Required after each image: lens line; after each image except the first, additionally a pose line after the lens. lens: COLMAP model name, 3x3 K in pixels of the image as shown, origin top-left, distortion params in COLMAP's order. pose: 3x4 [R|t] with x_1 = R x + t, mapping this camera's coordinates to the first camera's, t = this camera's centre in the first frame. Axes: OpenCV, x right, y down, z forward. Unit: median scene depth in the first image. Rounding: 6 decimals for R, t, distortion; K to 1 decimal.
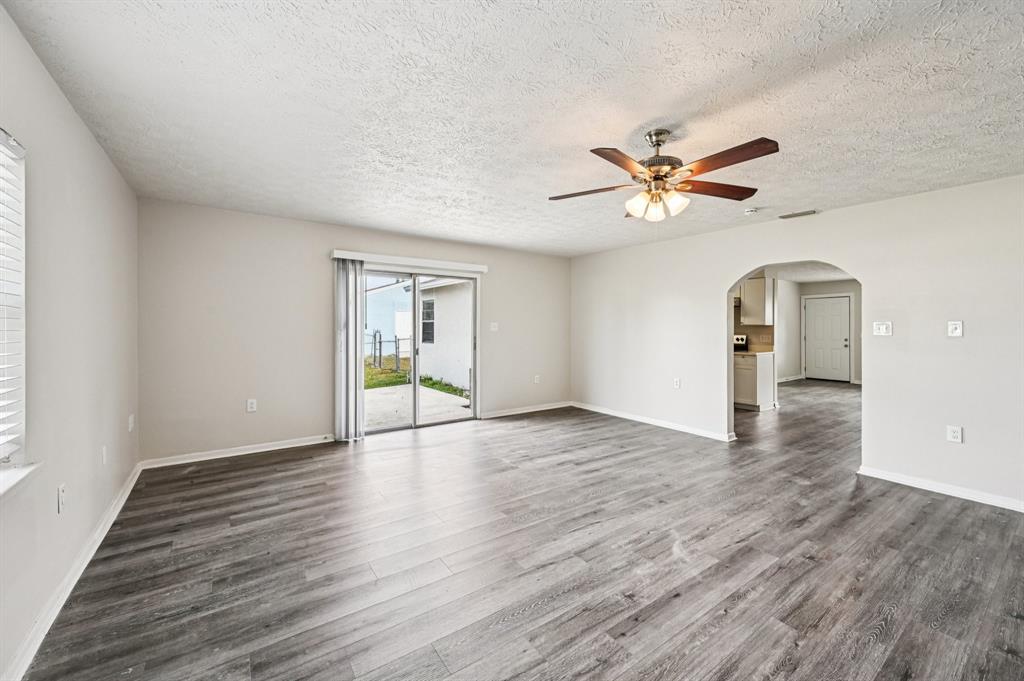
lens RADIAL K [[407.6, 0, 514.8], [0, 407.6, 324.3], [0, 0, 1]] dist [-0.001461, 0.001082]
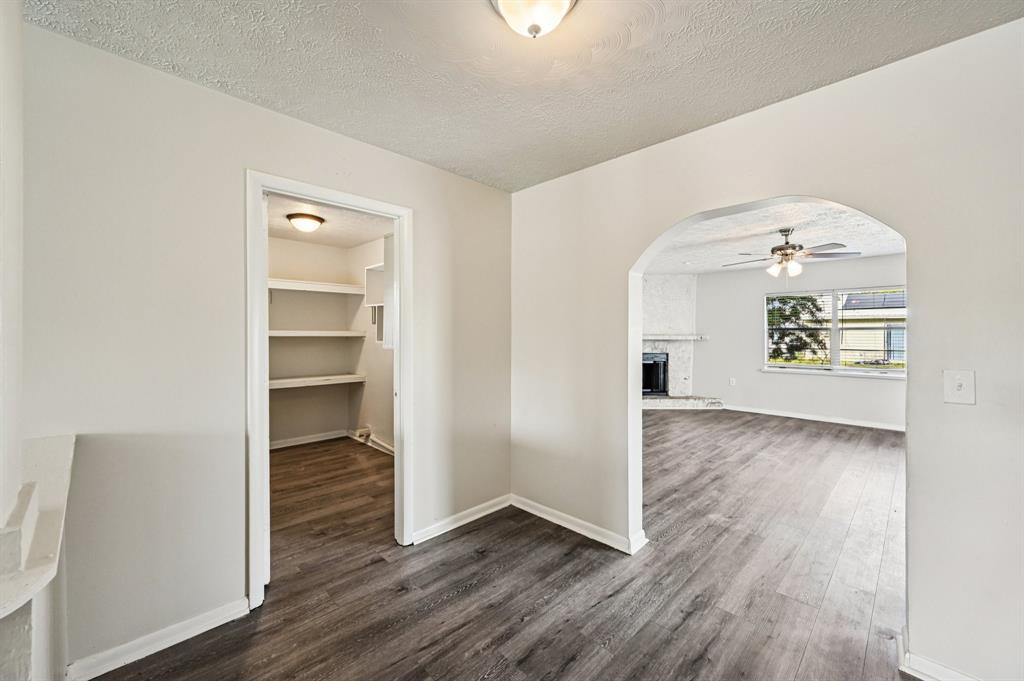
lens RADIAL K [[407.6, 0, 511.8], [0, 407.6, 330.1], [0, 0, 1]] dist [-0.001461, 0.001082]
pose [[-0.986365, -0.009695, -0.164289, 1.523174], [-0.007845, 0.999898, -0.011907, 0.011211], [0.164388, -0.010456, -0.986340, 2.122017]]
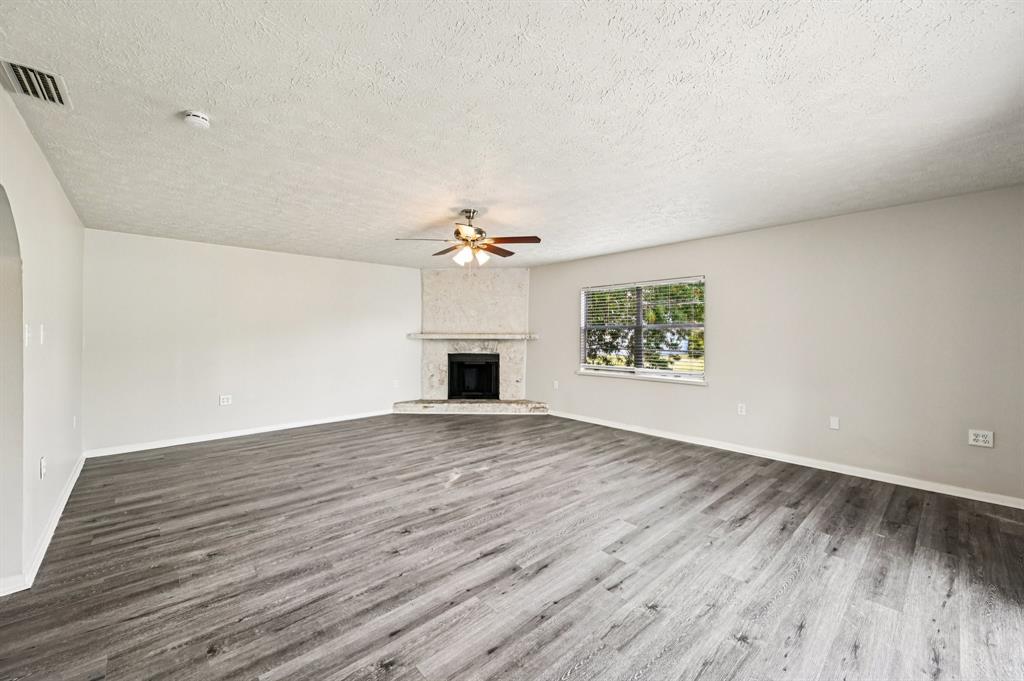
lens RADIAL K [[407.6, 0, 514.5], [0, 407.6, 333.9], [0, 0, 1]] dist [-0.001461, 0.001082]
pose [[-0.992256, -0.006077, -0.124058, 0.303932], [-0.005936, 0.999981, -0.001505, 0.006397], [0.124065, -0.000757, -0.992274, 2.110441]]
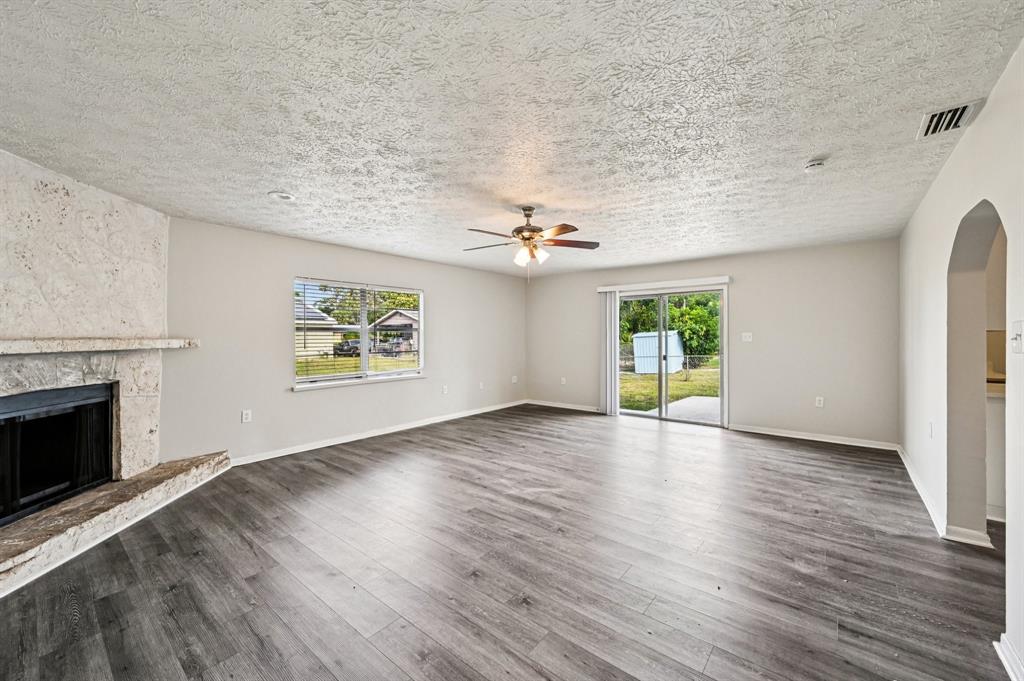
lens RADIAL K [[407.6, 0, 511.0], [0, 407.6, 335.9], [0, 0, 1]] dist [-0.001461, 0.001082]
pose [[0.267830, -0.006352, -0.963445, 1.464996], [0.006736, 0.999966, -0.004720, 0.008955], [0.963443, -0.005226, 0.267863, 0.433712]]
